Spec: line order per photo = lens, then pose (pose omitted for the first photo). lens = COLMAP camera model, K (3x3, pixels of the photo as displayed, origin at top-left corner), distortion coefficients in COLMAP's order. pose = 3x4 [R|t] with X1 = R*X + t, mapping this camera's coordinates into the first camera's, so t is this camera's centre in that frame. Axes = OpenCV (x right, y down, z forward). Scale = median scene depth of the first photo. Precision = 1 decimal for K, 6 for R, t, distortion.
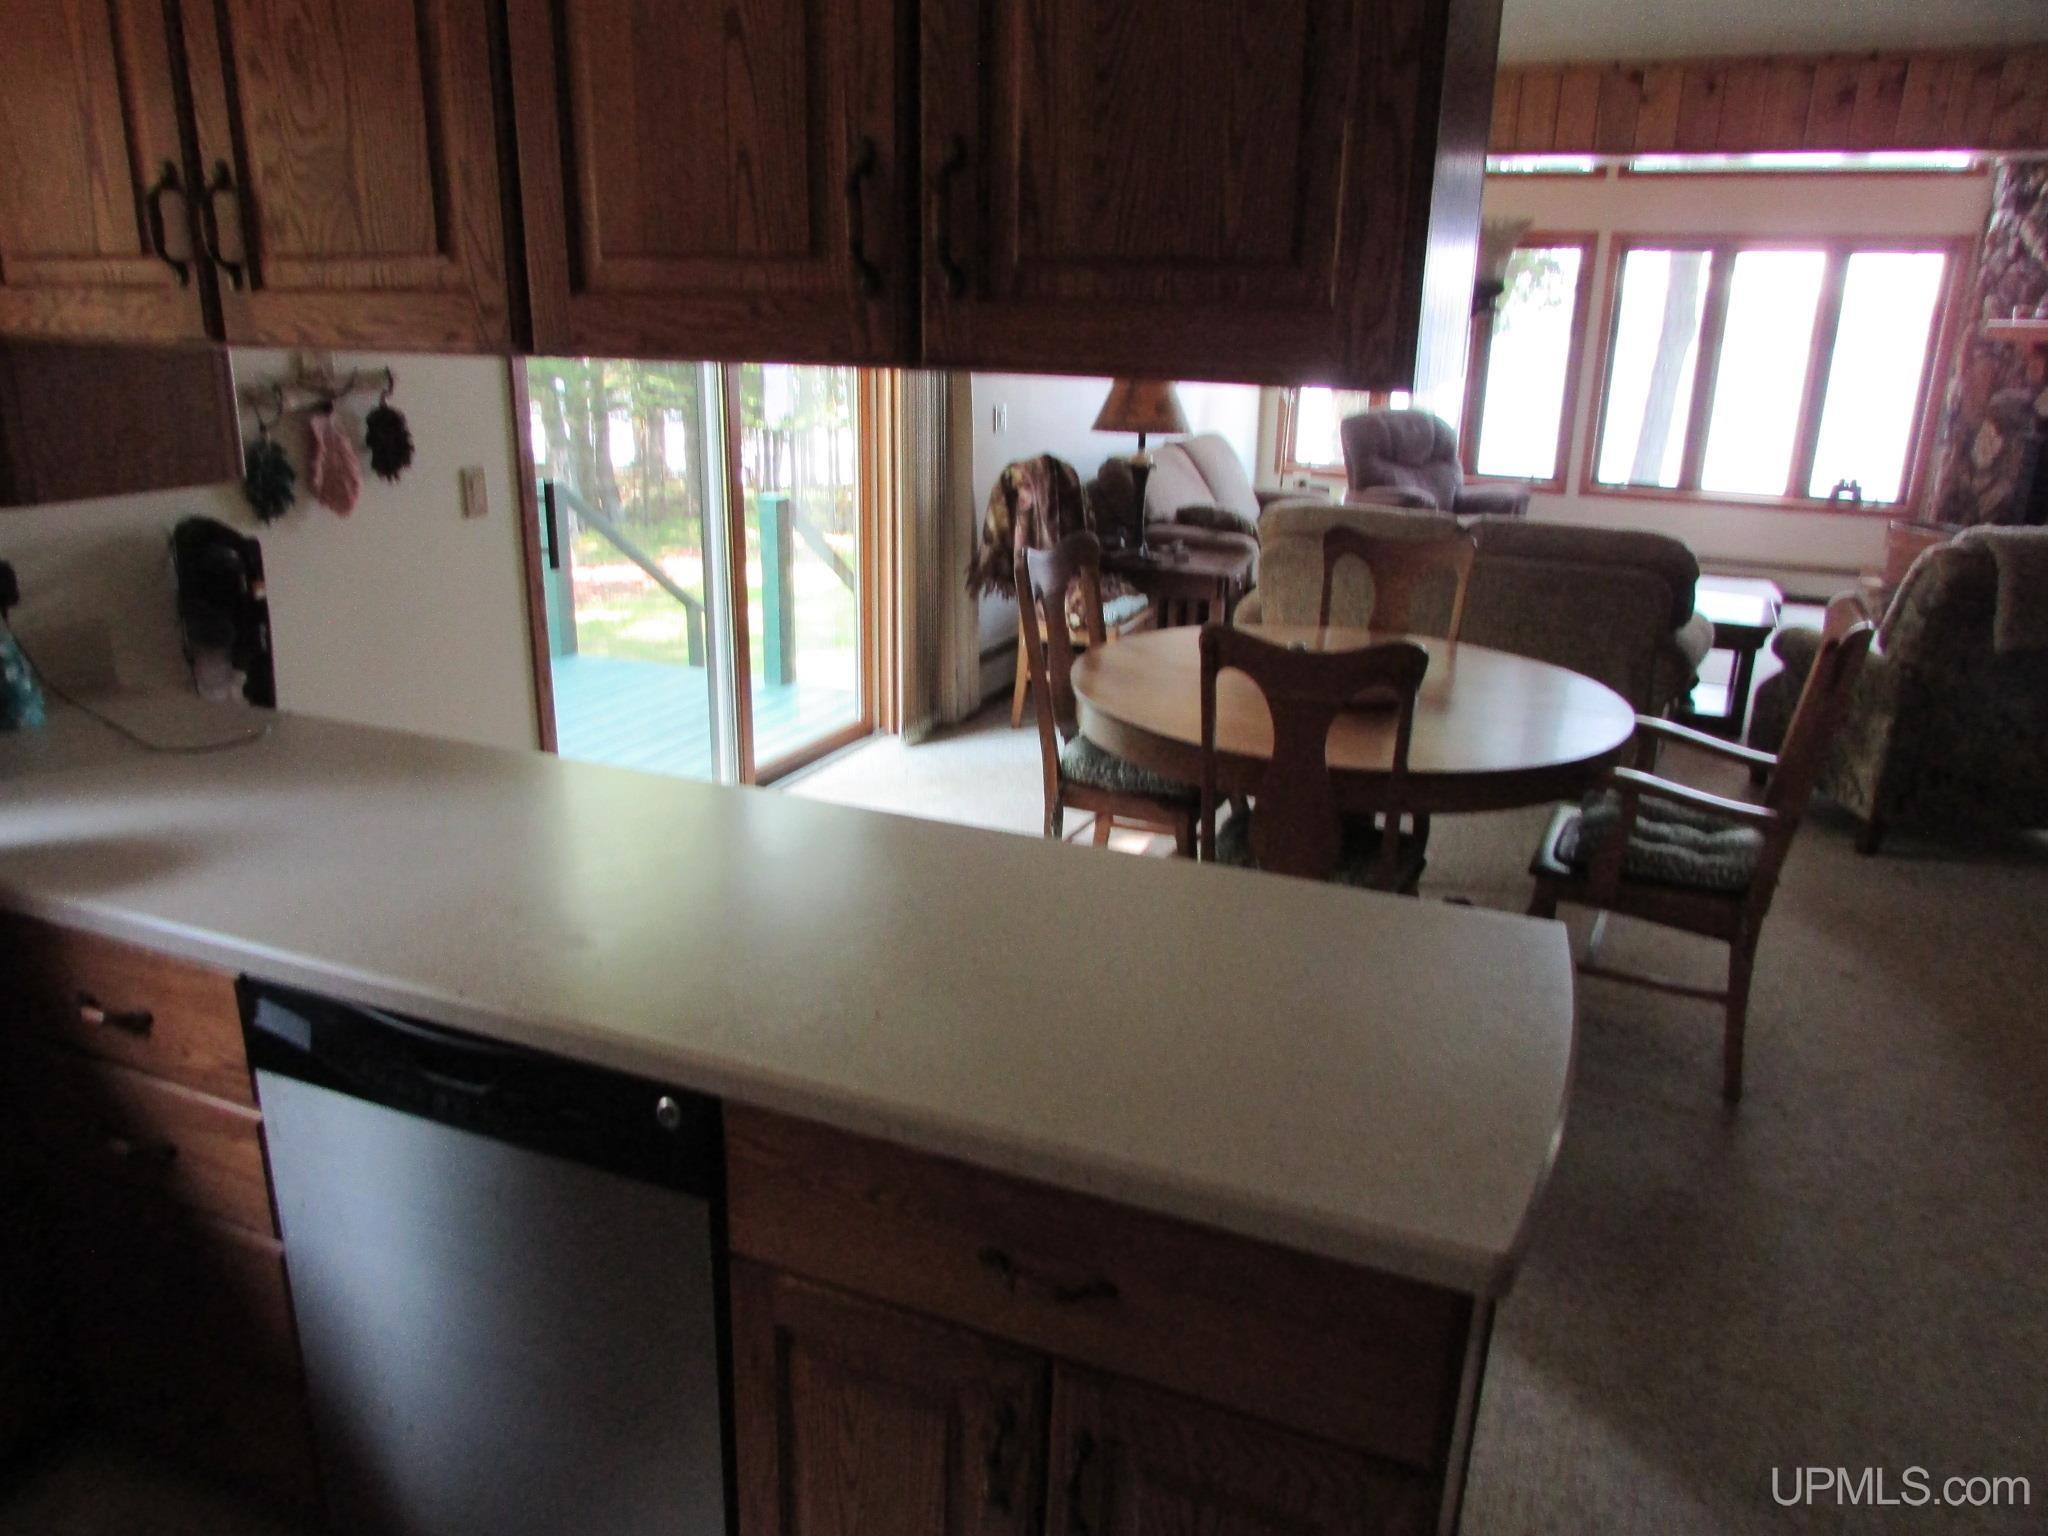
lens RADIAL K [[1464.8, 0, 1022.6], [0, 1464.8, 757.7], [0, 0, 1]] dist [-0.033908, 0.017867]
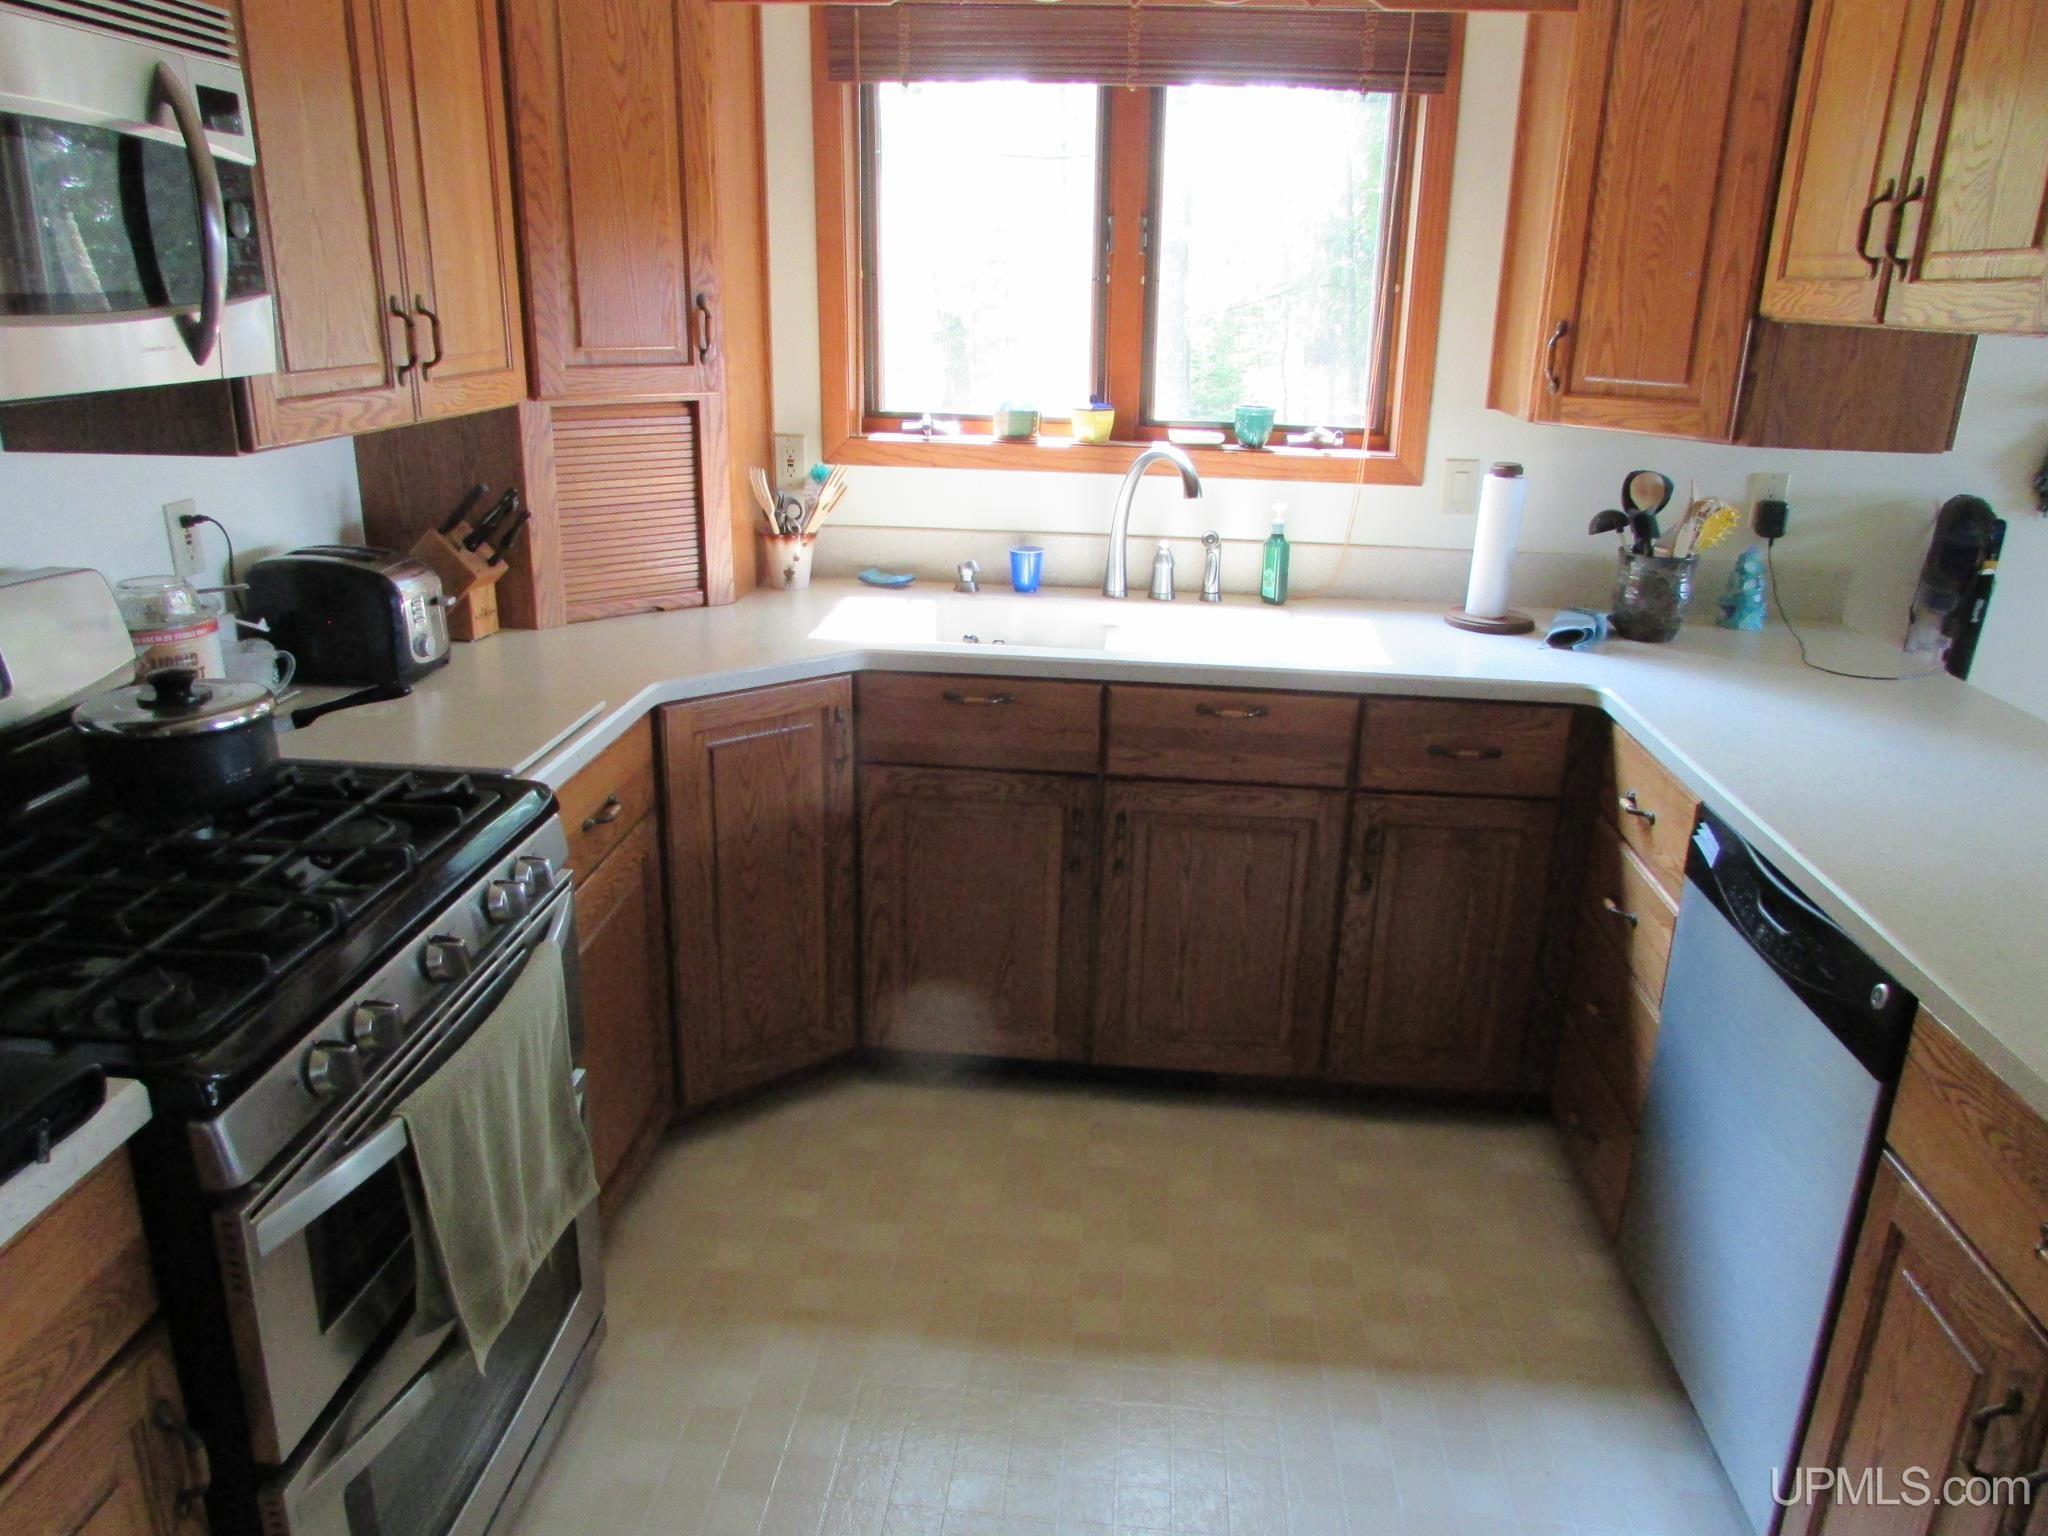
lens RADIAL K [[1464.8, 0, 1010.7], [0, 1464.8, 766.4], [0, 0, 1]] dist [-0.033908, 0.017867]
pose [[0.318616, 0.292677, -0.901567, 0.433806], [-0.297397, 0.933977, 0.198098, 0.044657], [0.900022, 0.205006, 0.384621, -0.073175]]
